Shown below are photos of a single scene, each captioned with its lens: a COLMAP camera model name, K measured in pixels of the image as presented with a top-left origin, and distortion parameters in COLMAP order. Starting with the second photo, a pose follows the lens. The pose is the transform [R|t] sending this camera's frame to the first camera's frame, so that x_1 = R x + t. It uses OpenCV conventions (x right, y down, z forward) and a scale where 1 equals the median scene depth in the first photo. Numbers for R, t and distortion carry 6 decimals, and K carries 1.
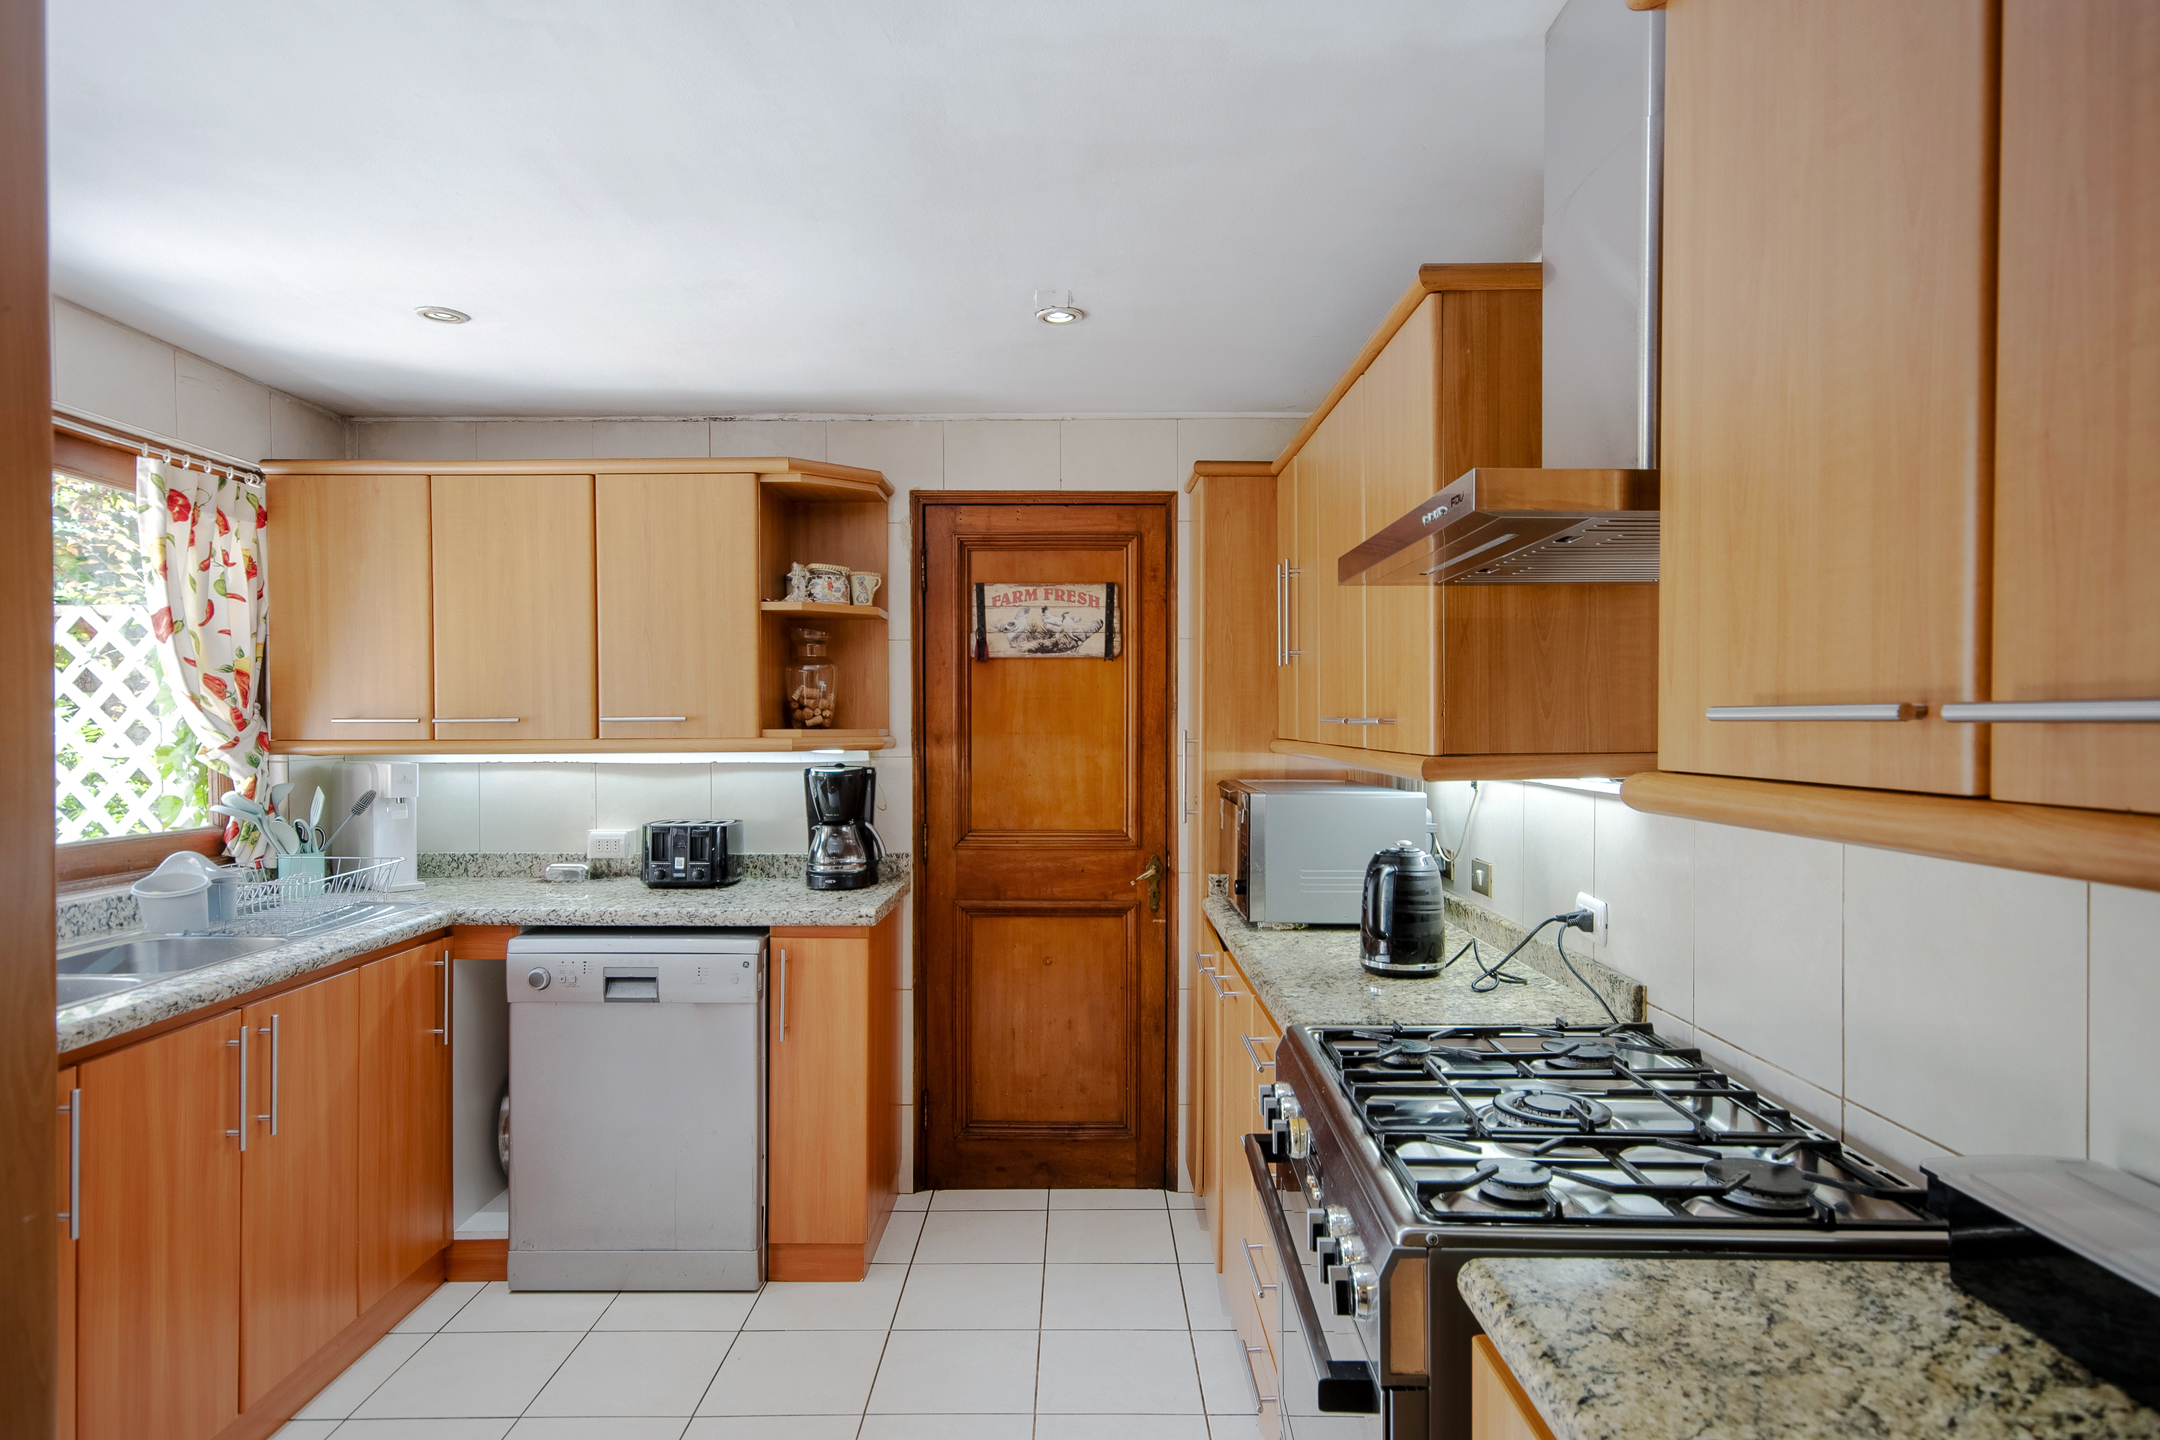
lens RADIAL K [[1259.0, 0, 1075.5], [0, 1259.0, 719.9], [0, 0, 1]] dist [0.000637, 0.002595]
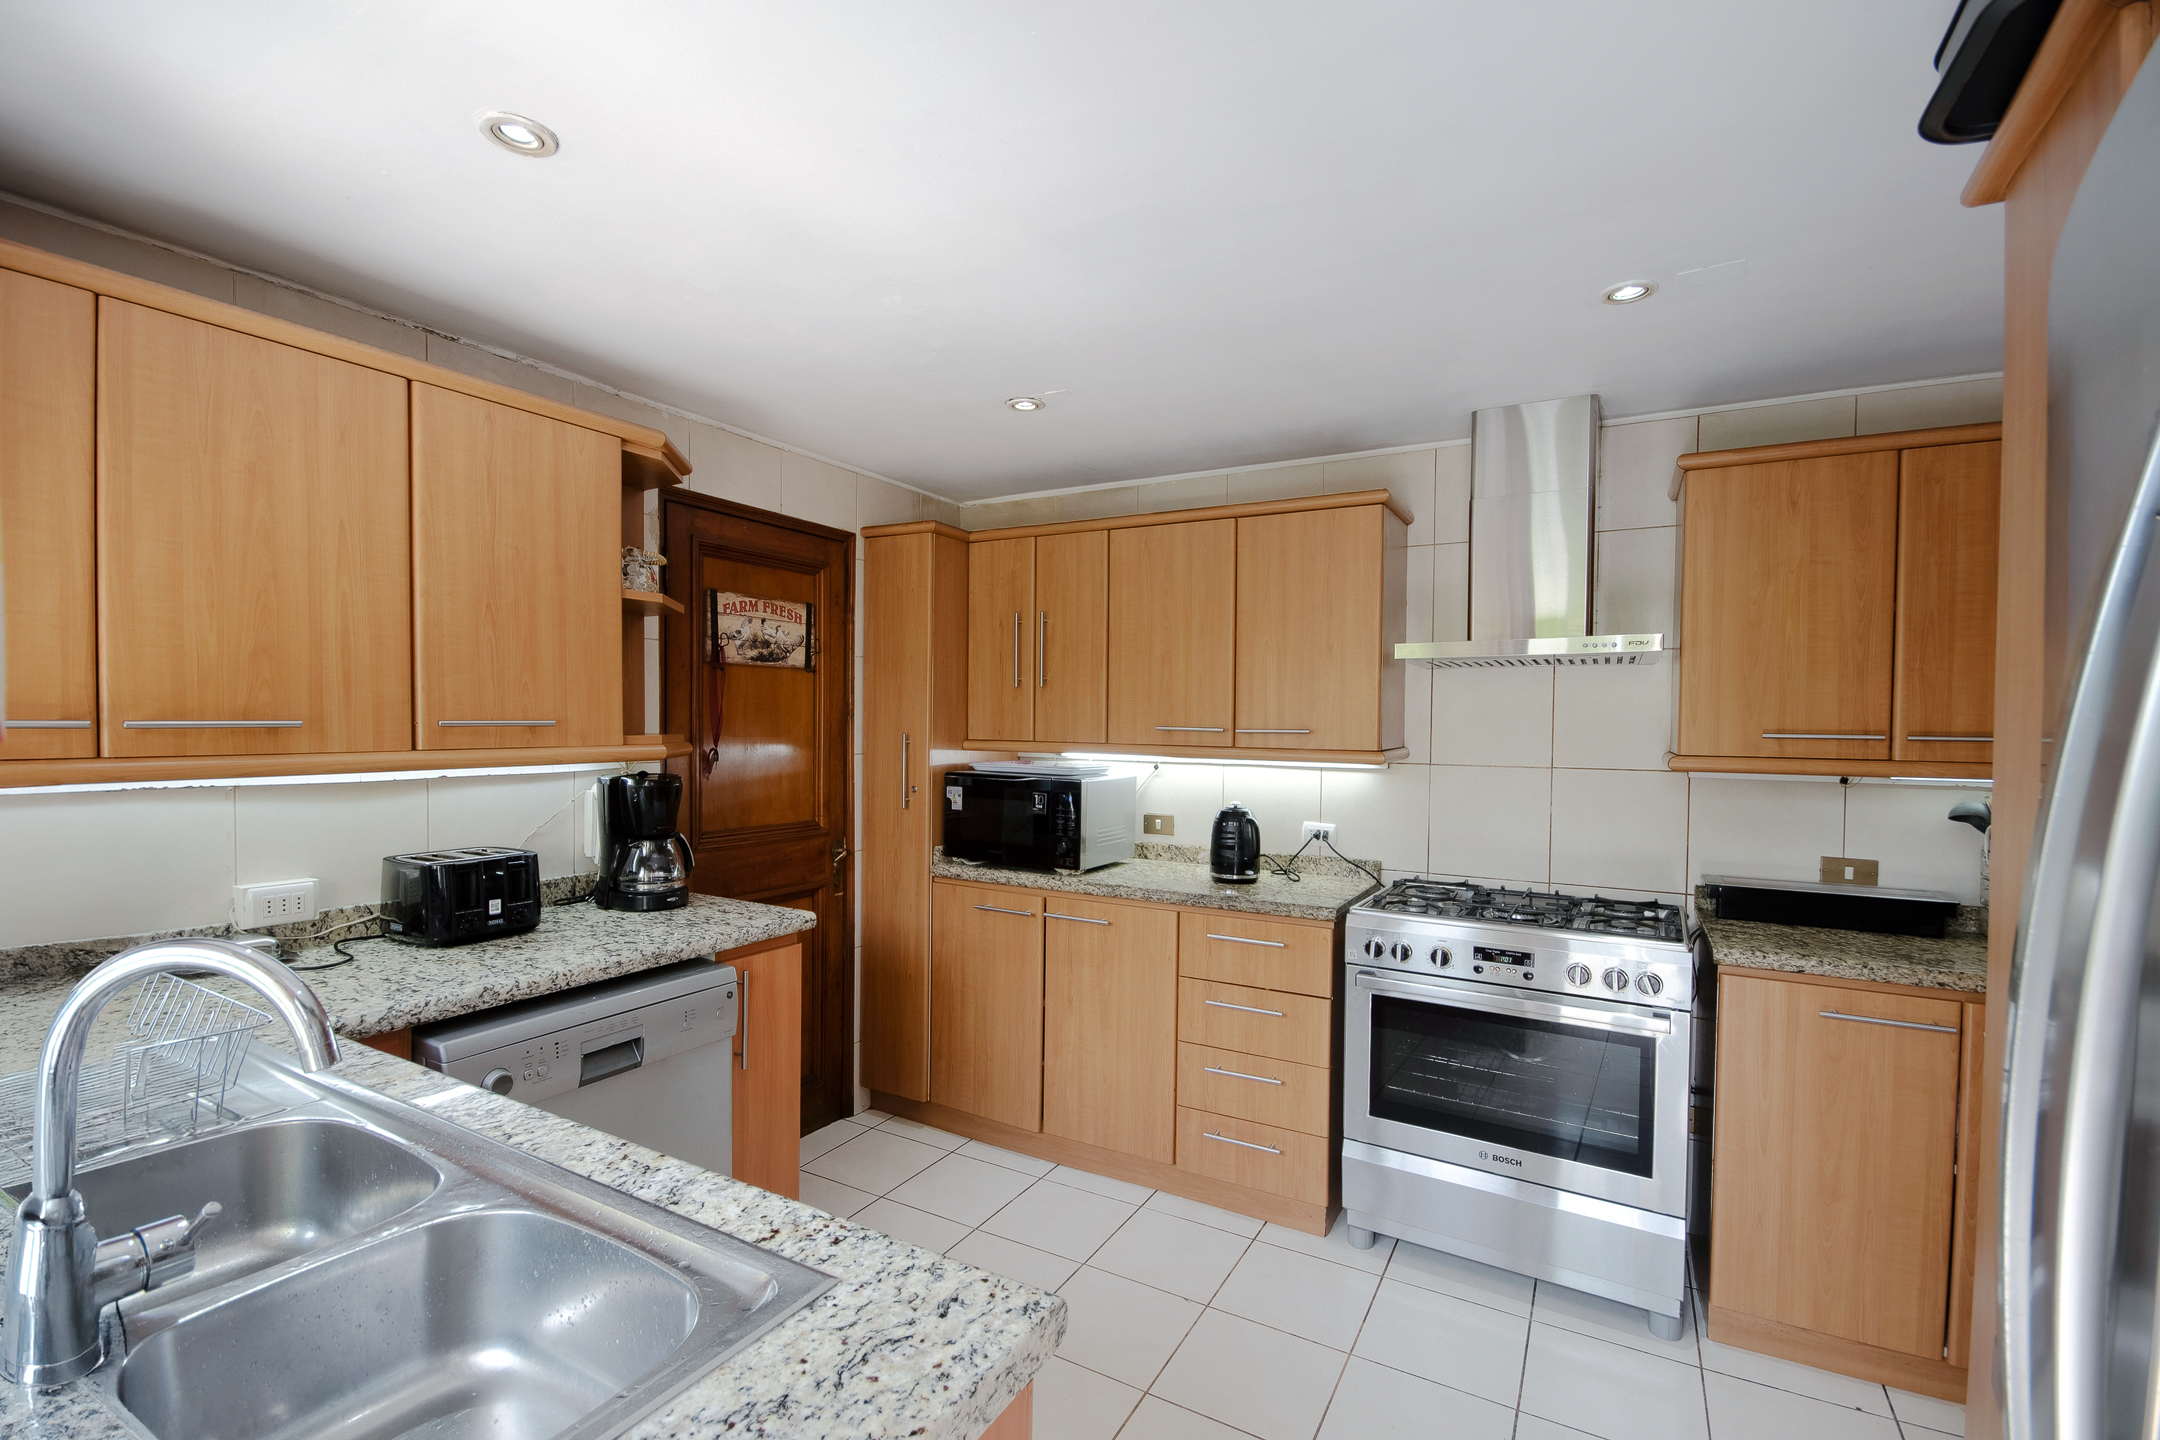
lens RADIAL K [[965.9, 0, 1075.5], [0, 965.9, 728.9], [0, 0, 1]] dist [-0.000793, -0.000308]
pose [[0.487399, -0.001184, 0.873178, -0.615290], [-0.011714, 0.999900, 0.007894, -0.005374], [-0.873101, -0.014076, 0.487337, 0.364475]]
